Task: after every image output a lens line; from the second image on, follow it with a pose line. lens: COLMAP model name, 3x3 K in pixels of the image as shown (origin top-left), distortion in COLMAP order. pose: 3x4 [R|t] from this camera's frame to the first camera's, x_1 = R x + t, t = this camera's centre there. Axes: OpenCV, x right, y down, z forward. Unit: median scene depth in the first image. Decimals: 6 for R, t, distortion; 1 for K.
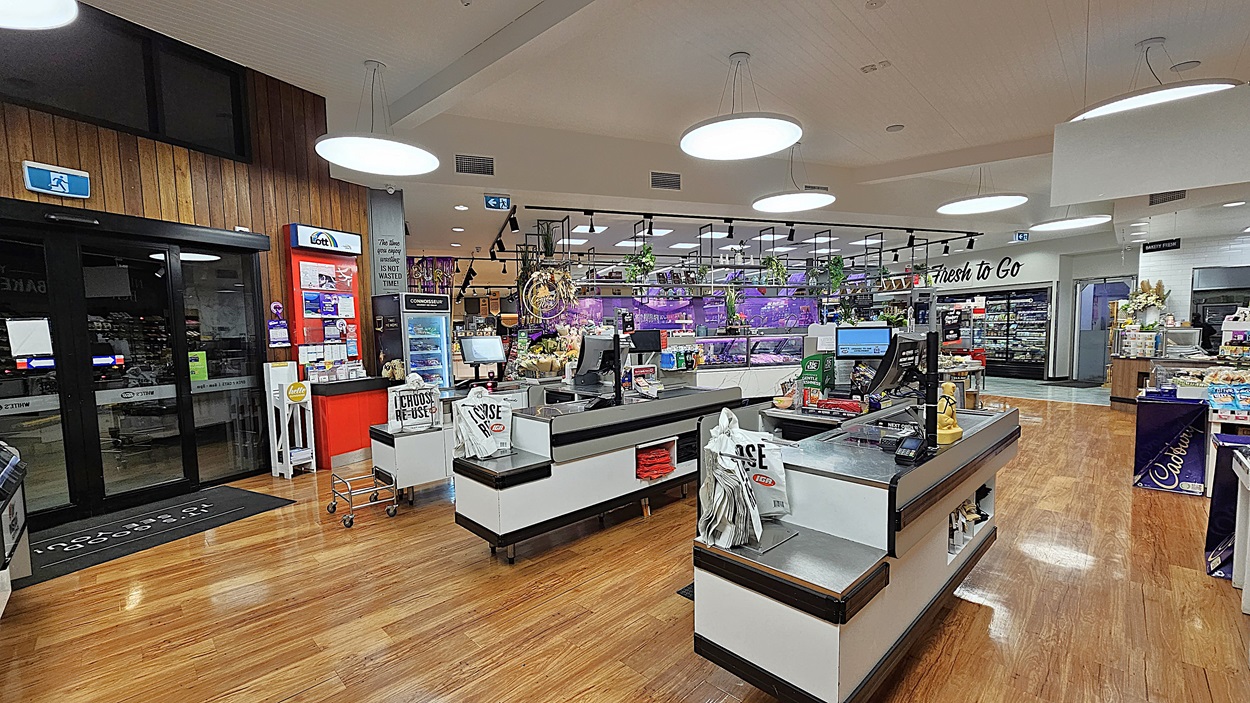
lens RADIAL K [[512.0, 0, 624.0], [0, 512.0, 367.8], [0, 0, 1]] dist [-0.002741, 0.000841]
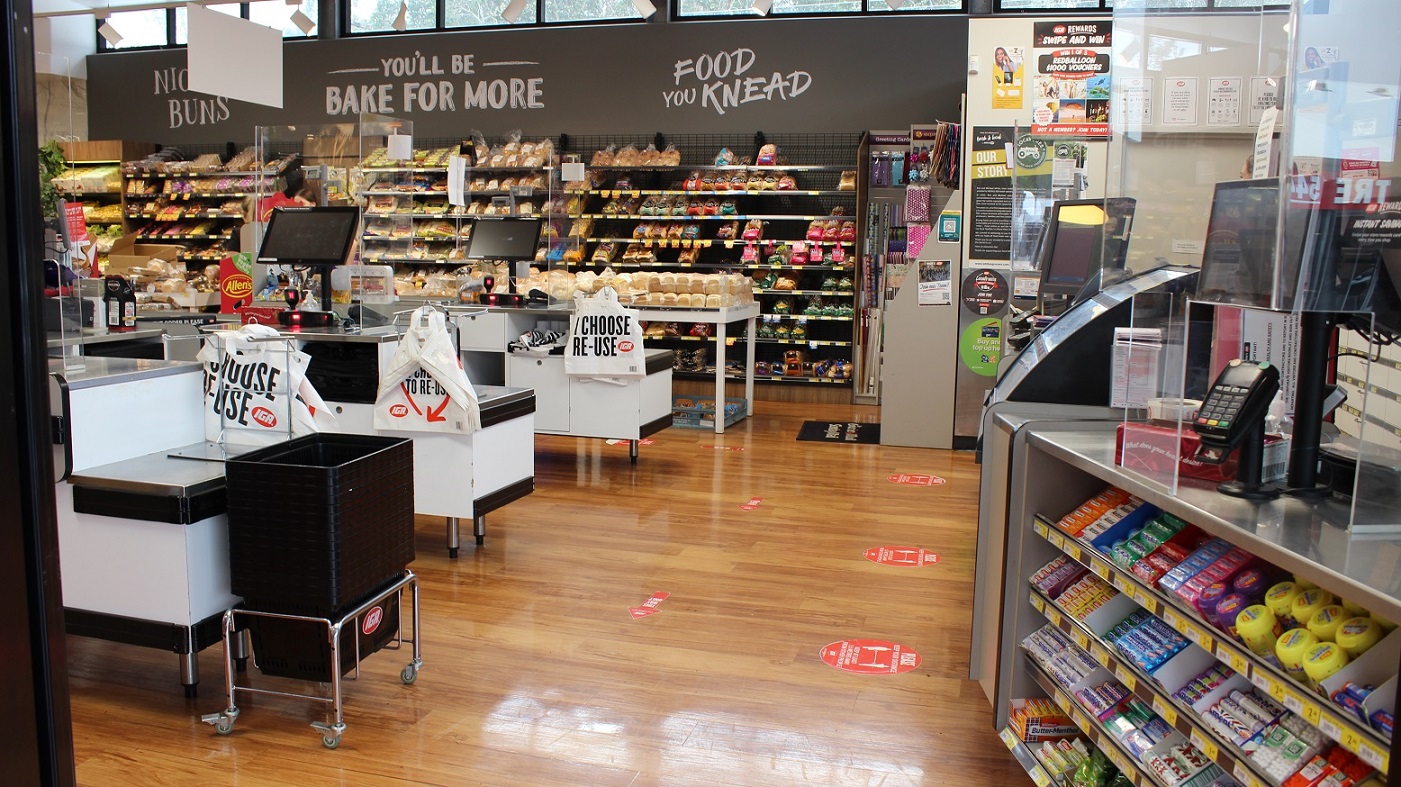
lens RADIAL K [[1144.8, 0, 700.5], [0, 1144.8, 393.5], [0, 0, 1]] dist [-0.094803, 0.001888]
pose [[-0.503062, -0.099289, 0.858528, -1.805560], [0.054755, 0.987722, 0.146314, -0.023752], [-0.862514, 0.120613, -0.491448, 1.610321]]
